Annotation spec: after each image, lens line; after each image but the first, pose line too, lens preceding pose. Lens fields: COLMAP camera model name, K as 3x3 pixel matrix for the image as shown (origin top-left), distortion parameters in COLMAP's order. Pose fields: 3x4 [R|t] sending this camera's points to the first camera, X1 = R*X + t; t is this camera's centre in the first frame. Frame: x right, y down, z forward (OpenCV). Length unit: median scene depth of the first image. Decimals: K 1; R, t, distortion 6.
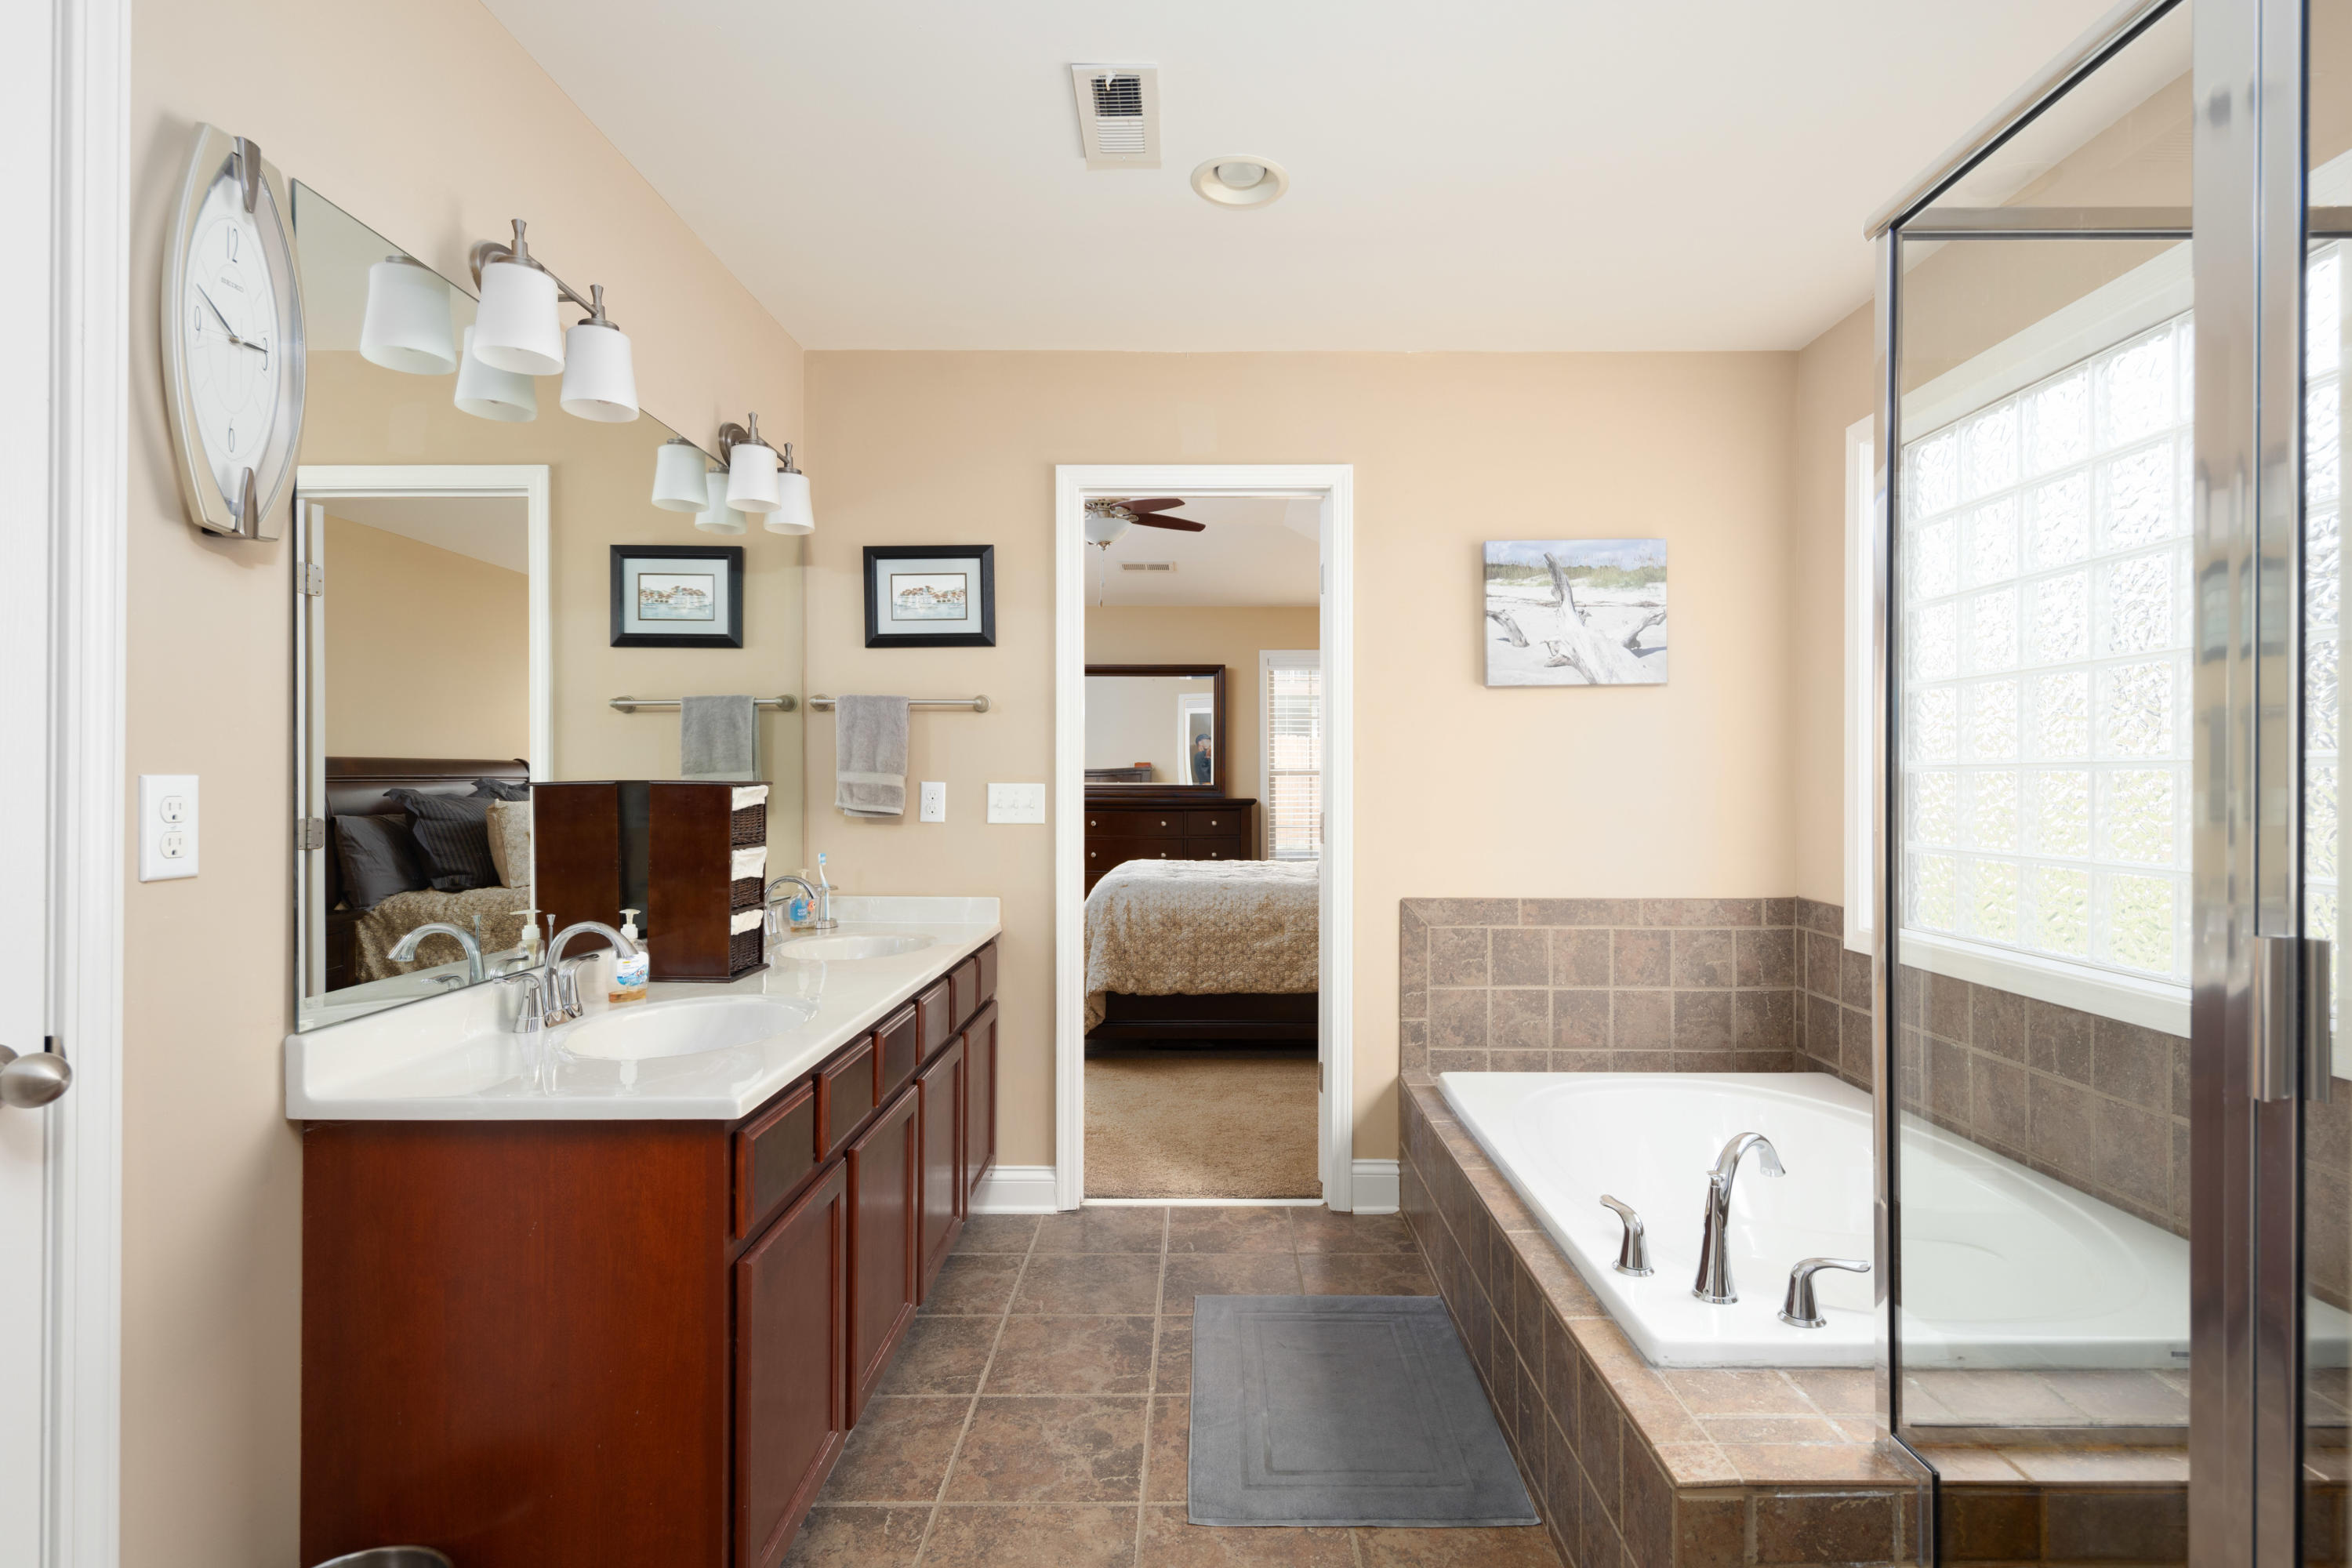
lens RADIAL K [[1148.8, 0, 1180.2], [0, 1148.8, 758.0], [0, 0, 1]] dist [-0.000203, -0.000078]
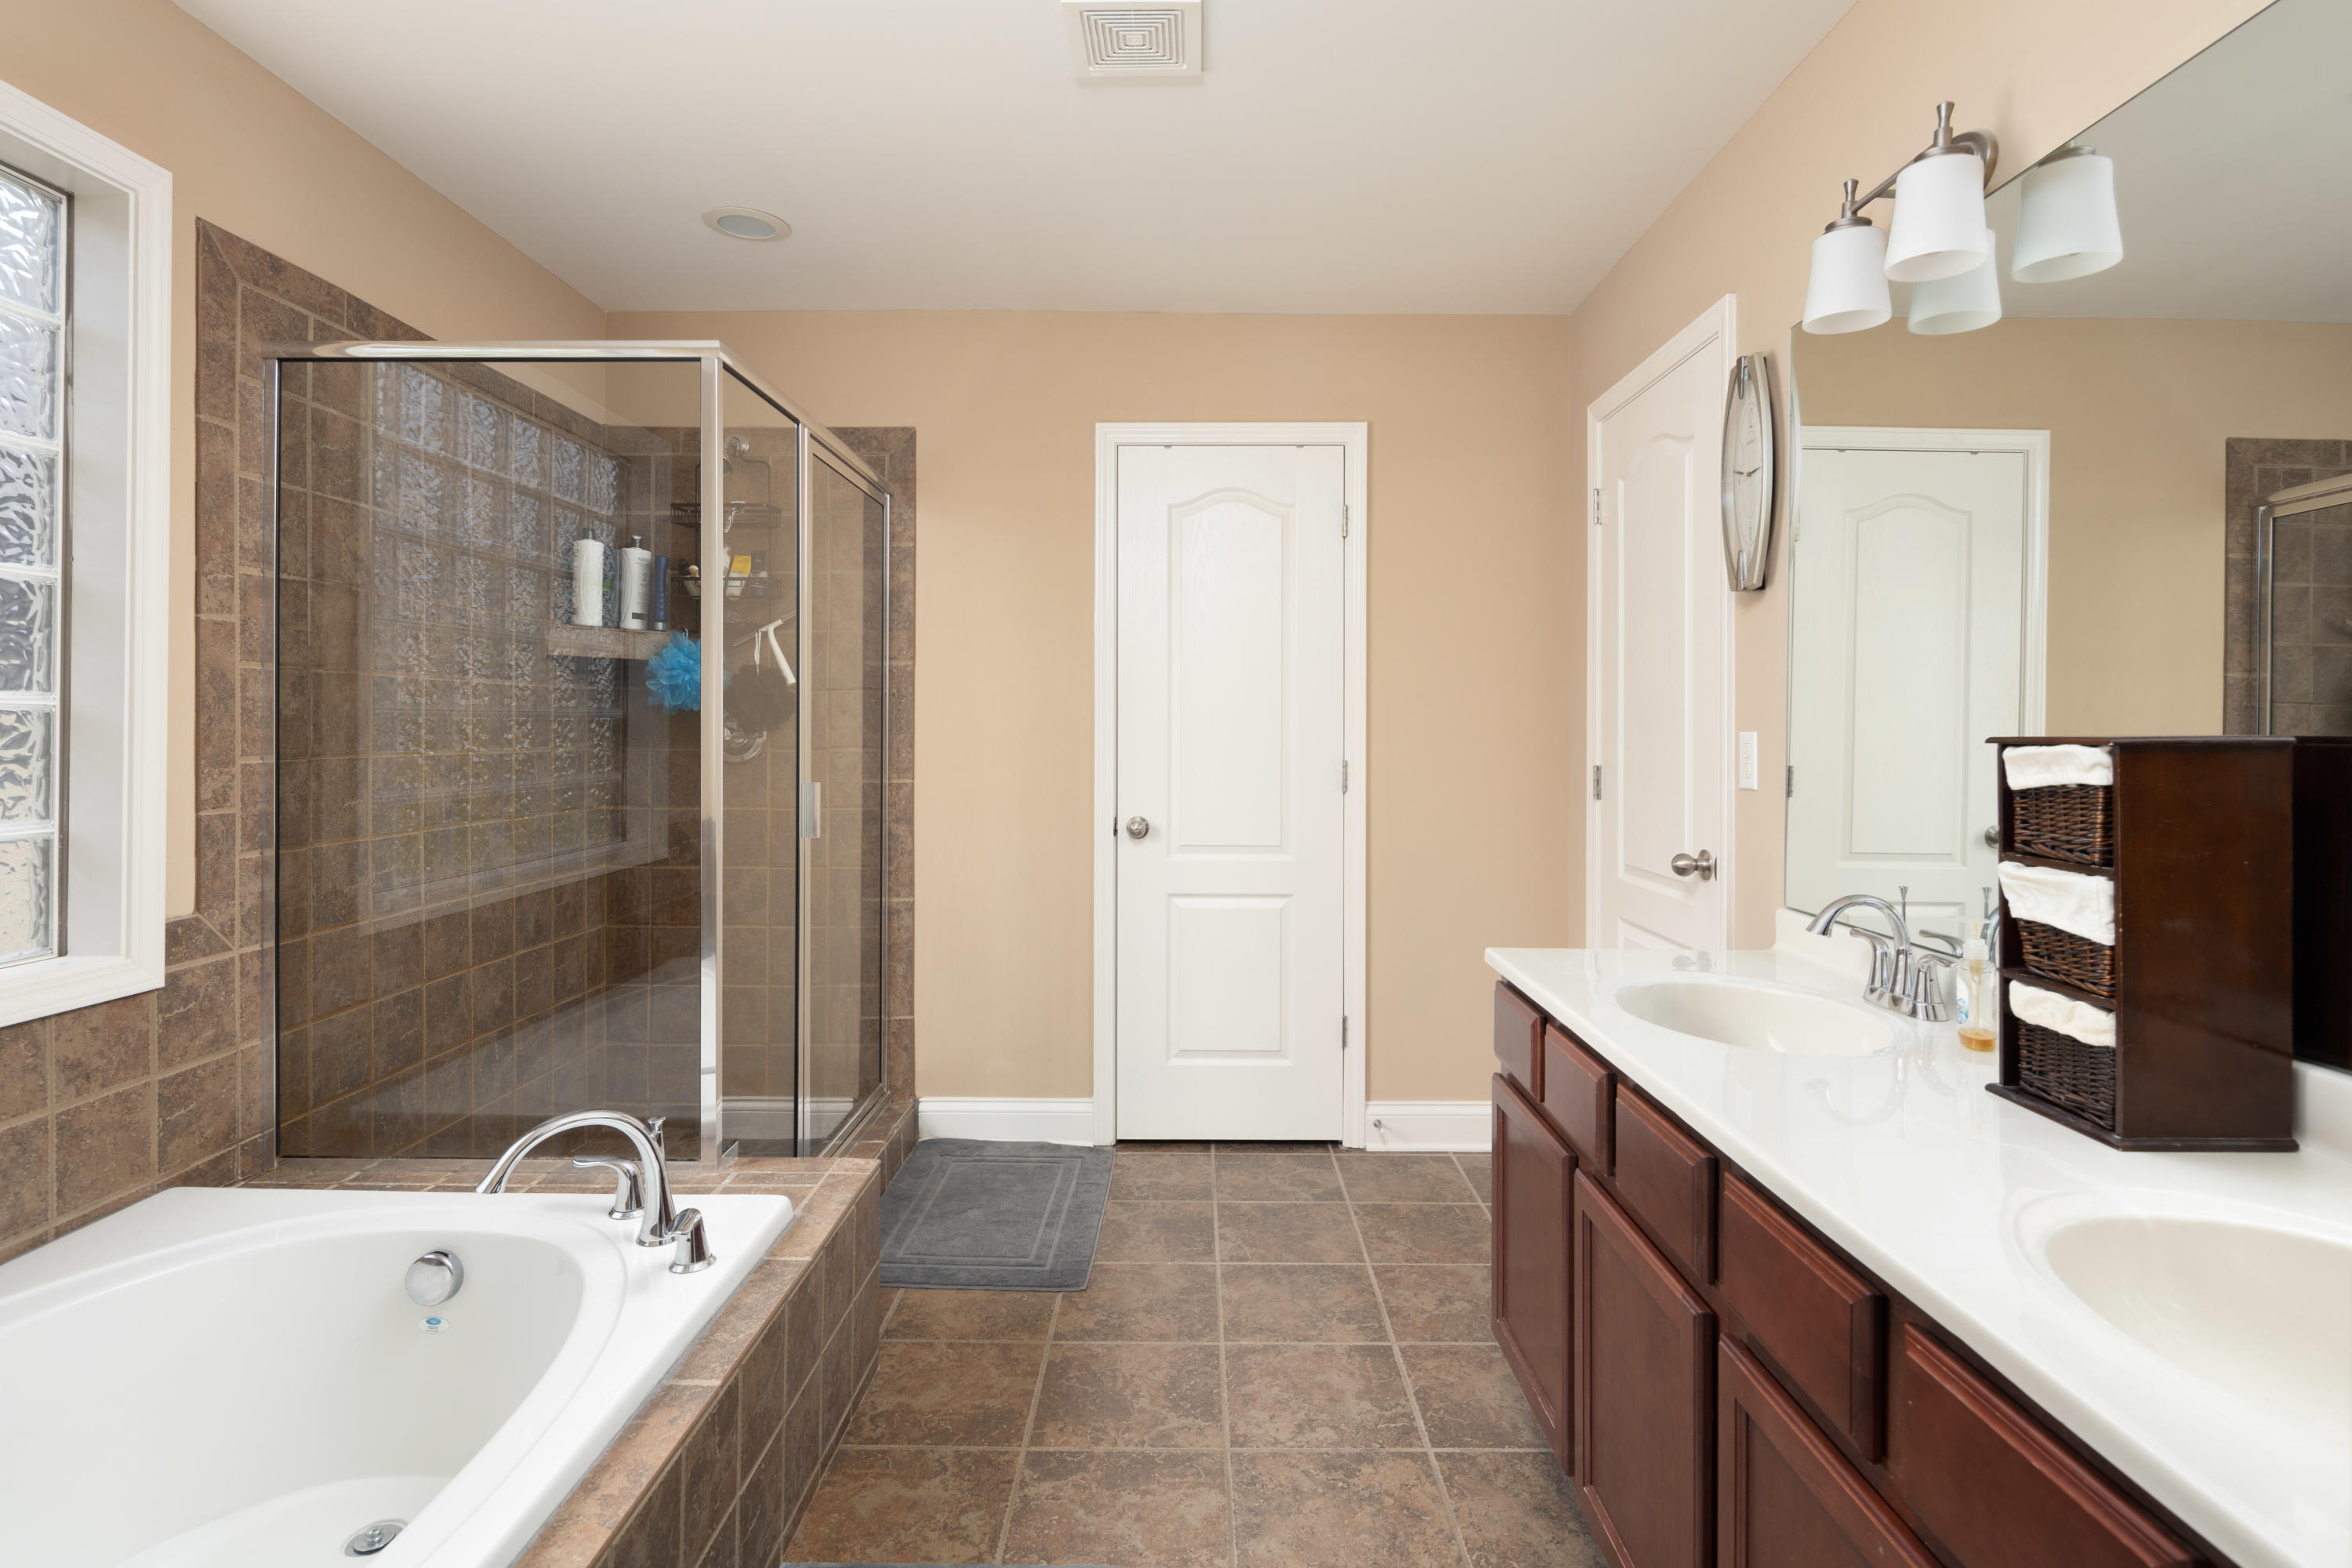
lens RADIAL K [[1148.8, 0, 1180.2], [0, 1148.8, 758.0], [0, 0, 1]] dist [-0.000203, -0.000078]
pose [[-0.999967, -0.005584, -0.005962, 0.015957], [-0.005622, 0.999964, 0.006391, 0.036491], [0.005927, 0.006424, -0.999962, 1.931448]]
